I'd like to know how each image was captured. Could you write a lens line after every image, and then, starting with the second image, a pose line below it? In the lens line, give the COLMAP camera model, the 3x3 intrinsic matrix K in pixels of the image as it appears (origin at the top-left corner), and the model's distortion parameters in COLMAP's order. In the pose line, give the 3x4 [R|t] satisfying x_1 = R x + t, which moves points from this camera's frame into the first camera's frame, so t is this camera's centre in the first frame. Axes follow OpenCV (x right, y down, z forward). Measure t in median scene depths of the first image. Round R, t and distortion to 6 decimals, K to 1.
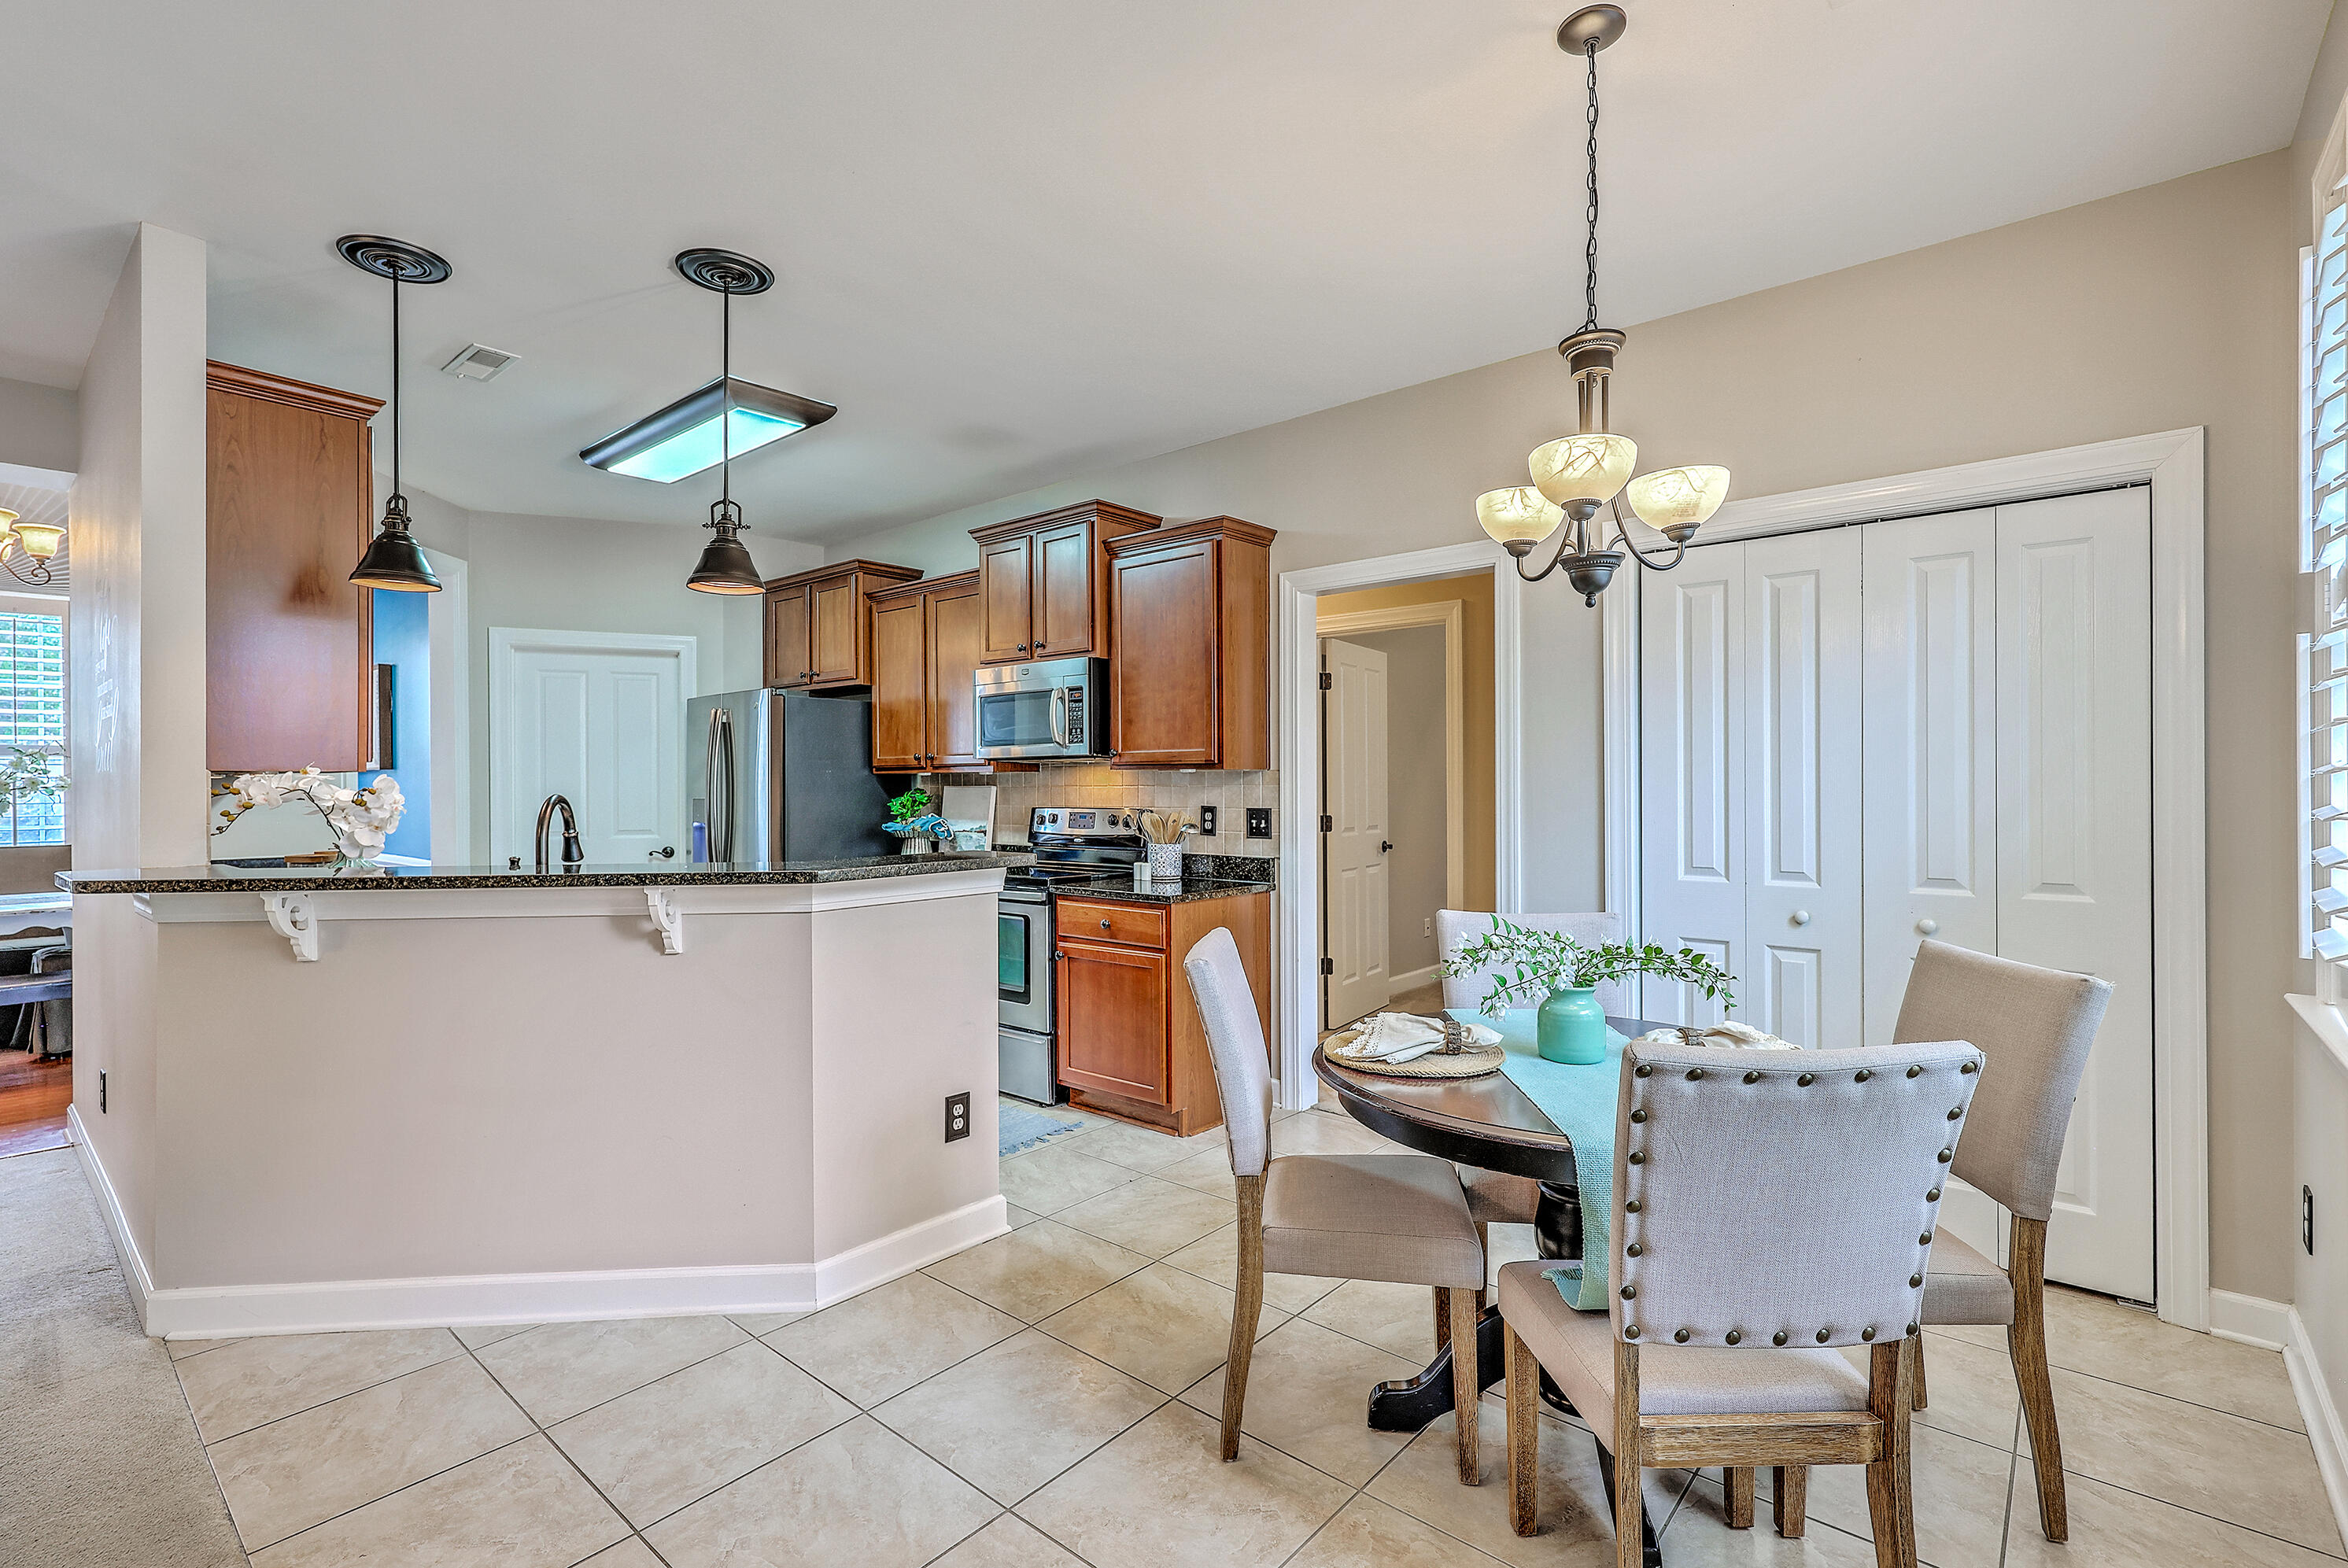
lens RADIAL K [[1054.0, 0, 1174.0], [0, 1054.0, 784.0], [0, 0, 1]] dist [-0.002319, -0.000113]
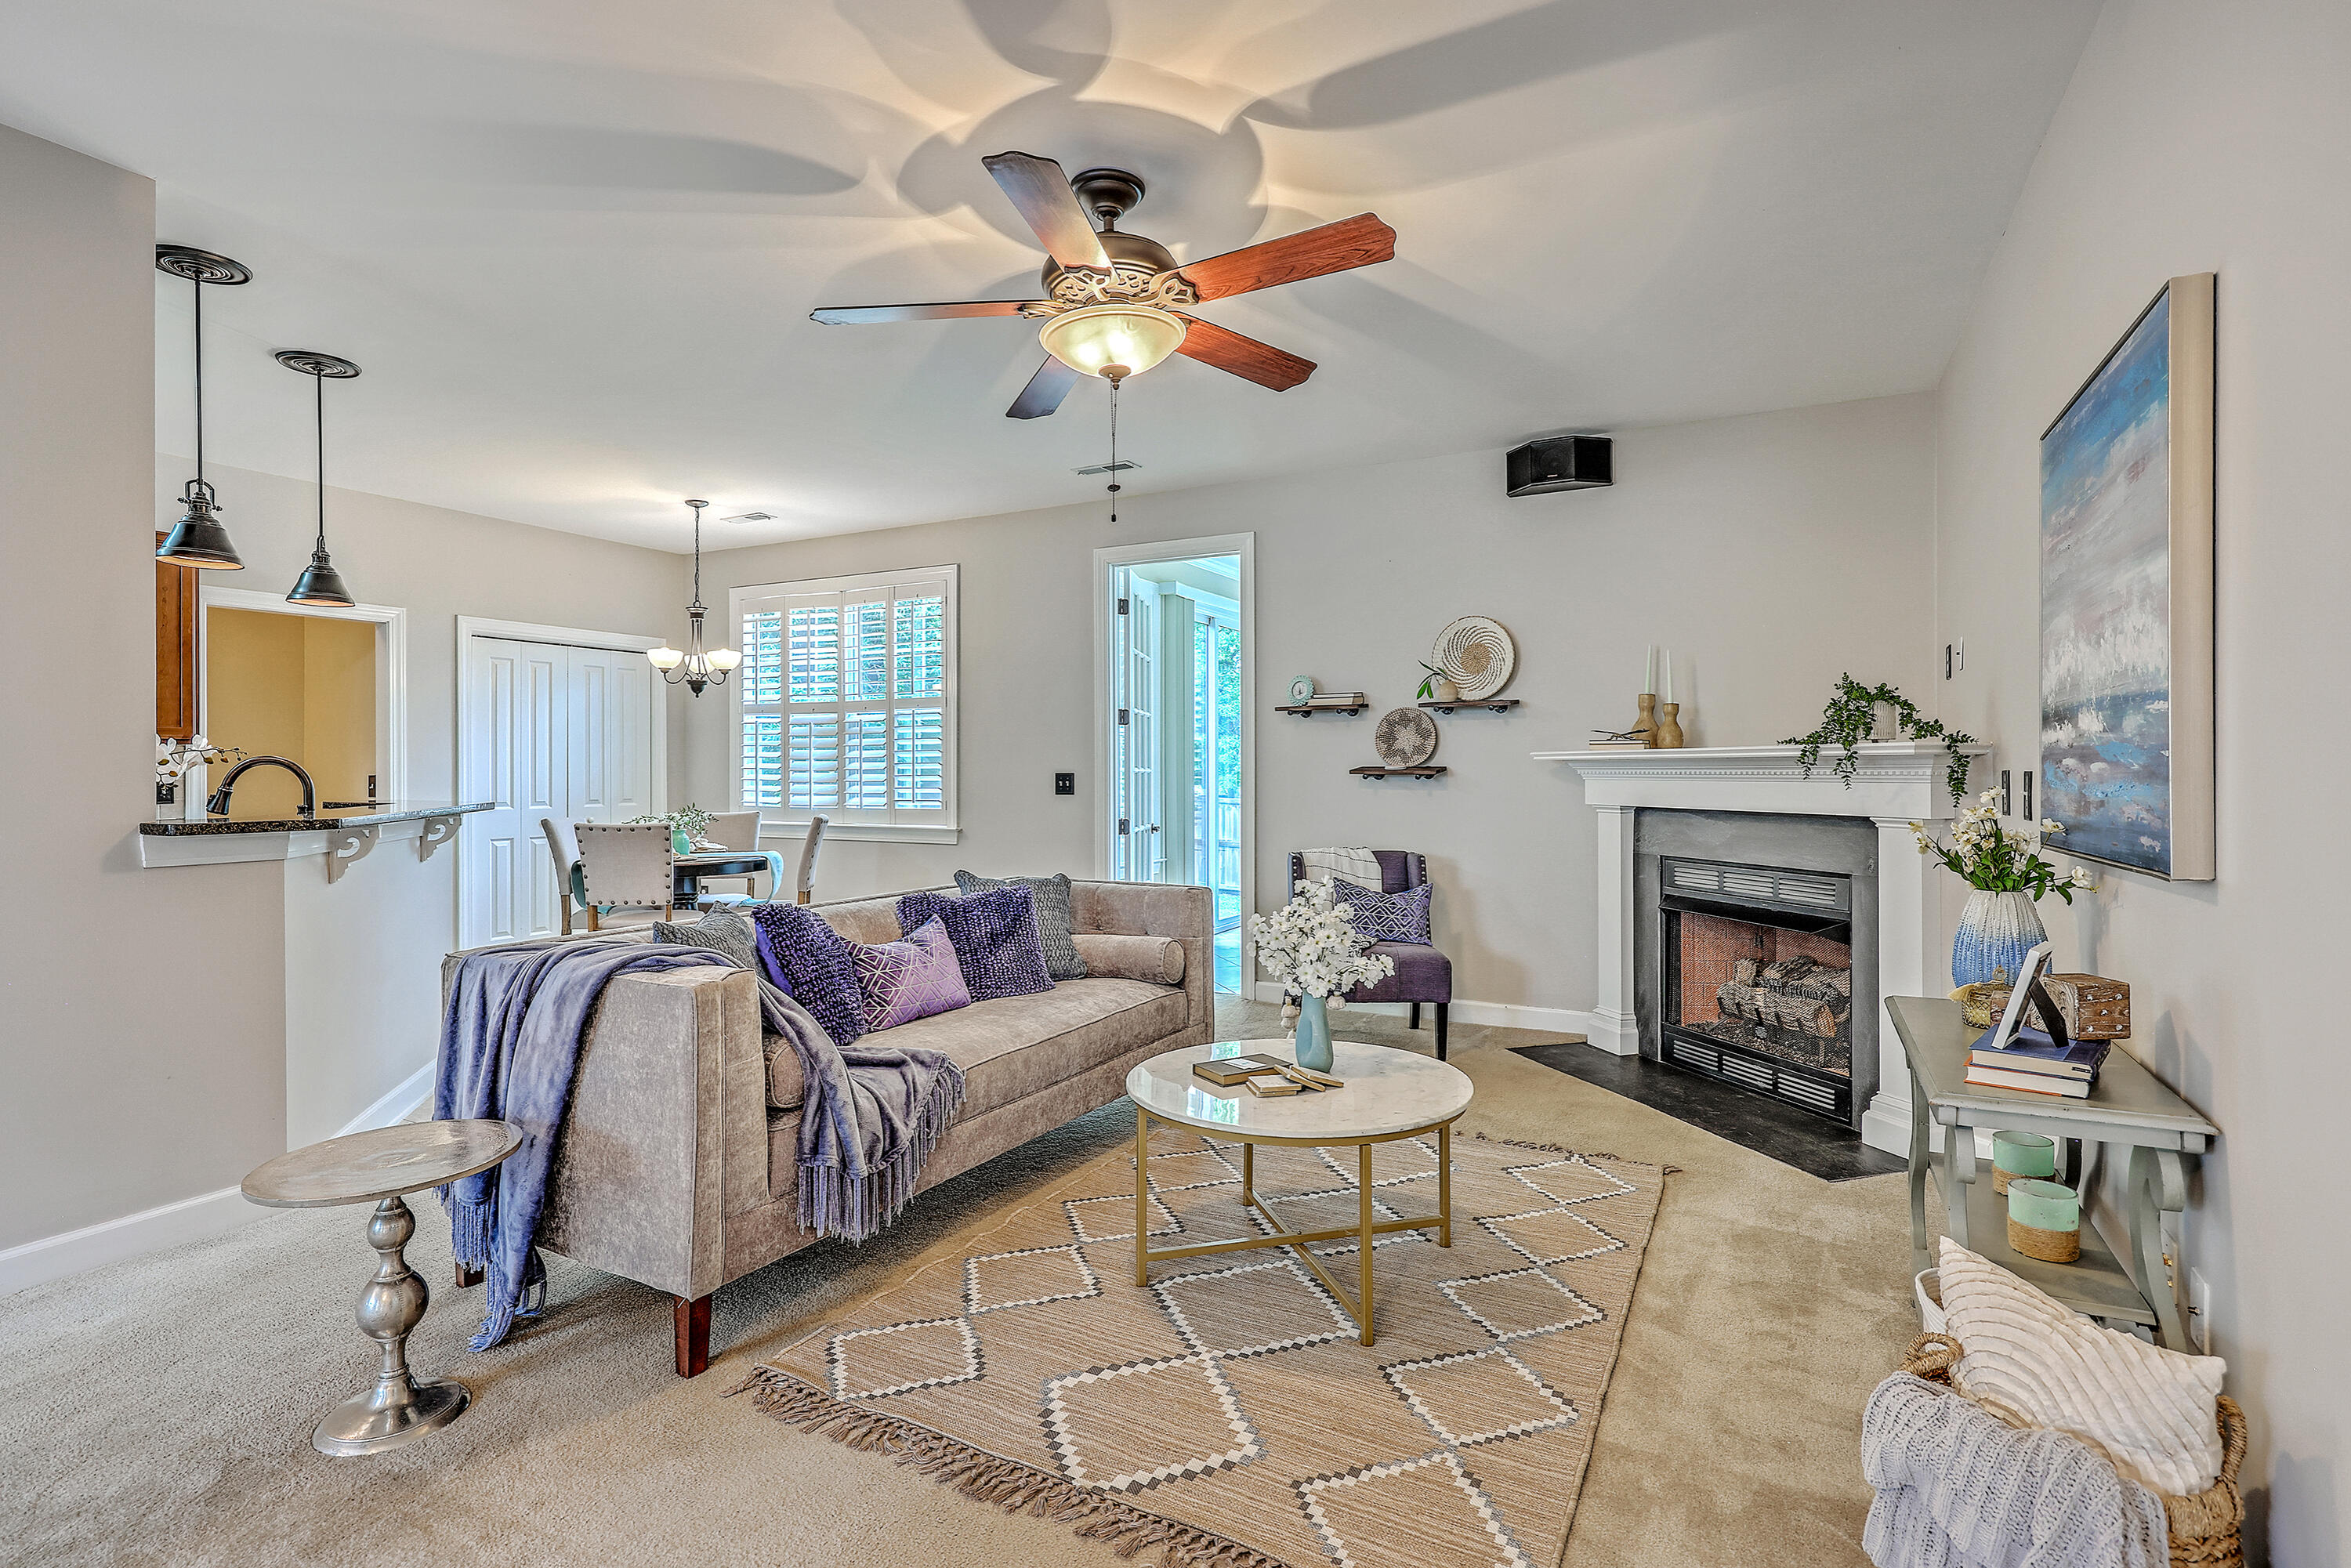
lens RADIAL K [[1119.3, 0, 1172.0], [0, 1119.3, 757.9], [0, 0, 1]] dist [-0.000325, -0.000044]
pose [[-0.229803, 0.013117, 0.973149, -1.319903], [0.007302, 0.999904, -0.011753, 0.020442], [-0.973210, 0.004405, -0.229877, 0.188121]]
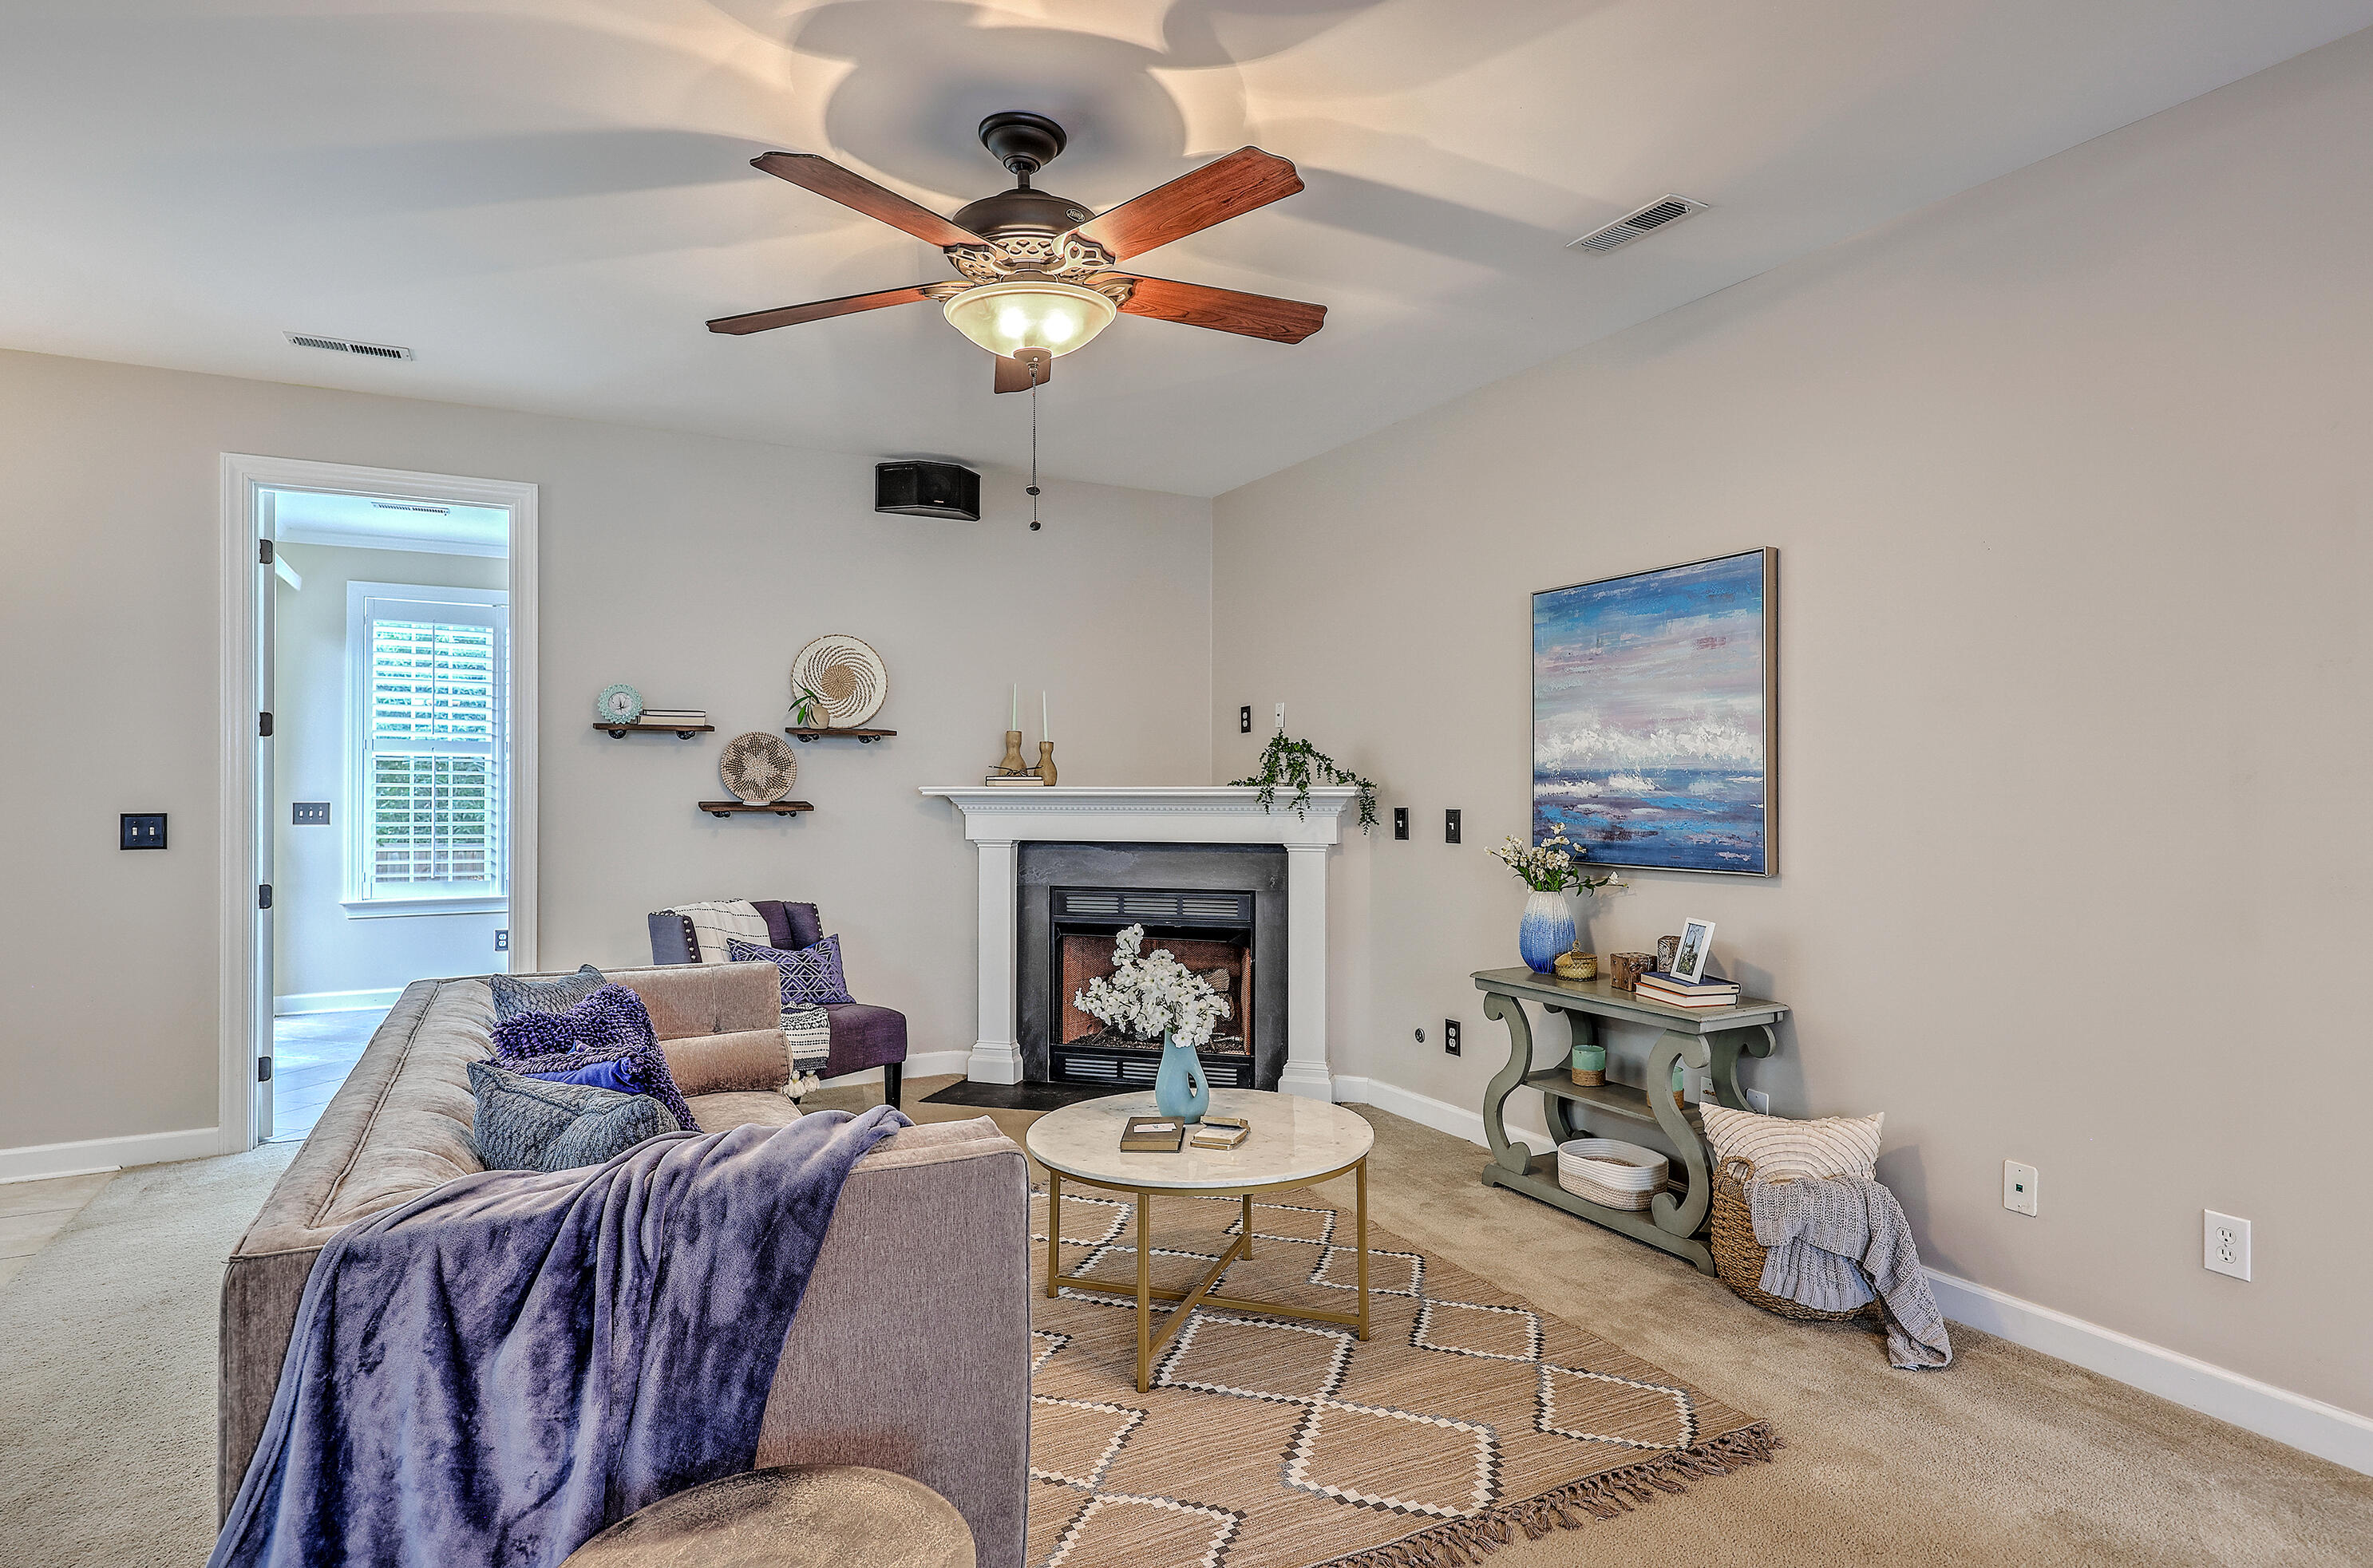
lens RADIAL K [[1273.8, 0, 1180.9], [0, 1273.8, 769.3], [0, 0, 1]] dist [0.000230, 0.000172]
pose [[-0.933753, 0.007015, 0.357849, -0.986203], [0.003611, 0.999942, -0.010180, 0.001234], [-0.357899, -0.008213, -0.933724, 0.619644]]
